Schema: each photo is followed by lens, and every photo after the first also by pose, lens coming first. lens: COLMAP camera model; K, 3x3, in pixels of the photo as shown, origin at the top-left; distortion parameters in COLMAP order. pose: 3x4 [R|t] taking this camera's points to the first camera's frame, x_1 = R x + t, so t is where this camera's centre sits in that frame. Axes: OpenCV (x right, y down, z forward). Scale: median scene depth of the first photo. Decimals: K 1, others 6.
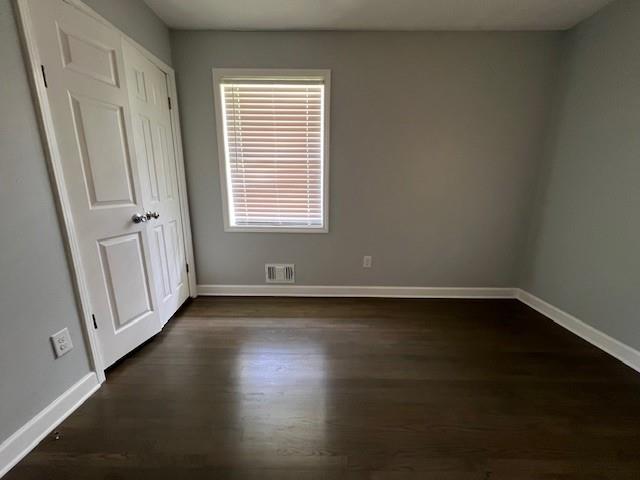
lens RADIAL K [[260.1, 0, 320.0], [0, 260.1, 240.0], [0, 0, 1]] dist [-0.001967, -0.000091]
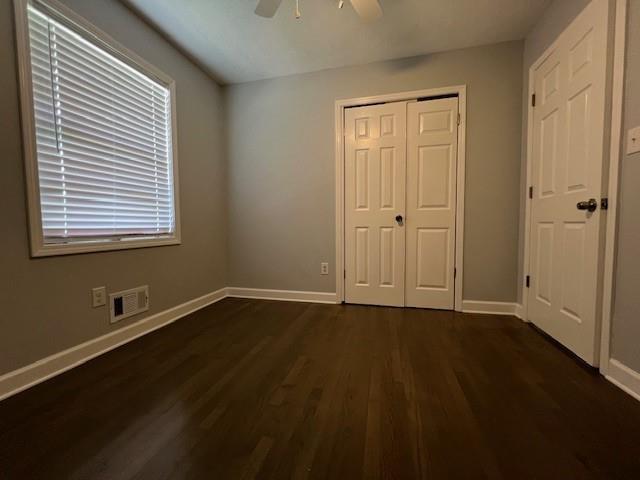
lens RADIAL K [[260.1, 0, 320.0], [0, 260.1, 240.0], [0, 0, 1]] dist [-0.001967, -0.000091]
pose [[0.249107, -0.068969, 0.966017, -0.812414], [0.230283, 0.973071, 0.010090, 0.082693], [-0.940699, 0.219944, 0.258281, 0.320117]]
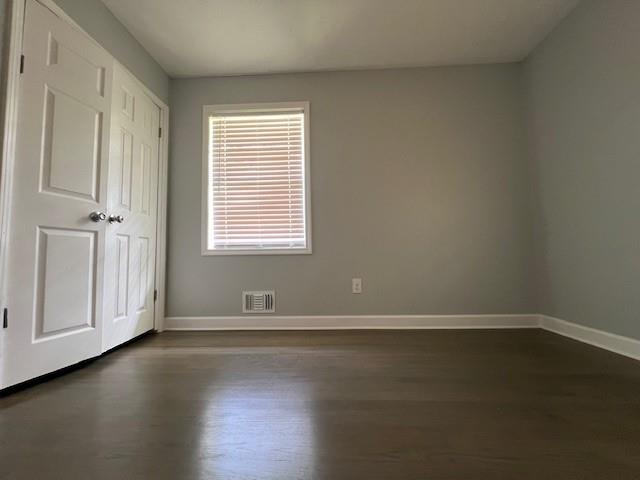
lens RADIAL K [[260.1, 0, 320.0], [0, 260.1, 240.0], [0, 0, 1]] dist [-0.001967, -0.000091]
pose [[0.999090, -0.027875, -0.032281, 0.100925], [0.017365, 0.957156, -0.289051, 0.211799], [0.038955, 0.288228, 0.956769, 0.115715]]
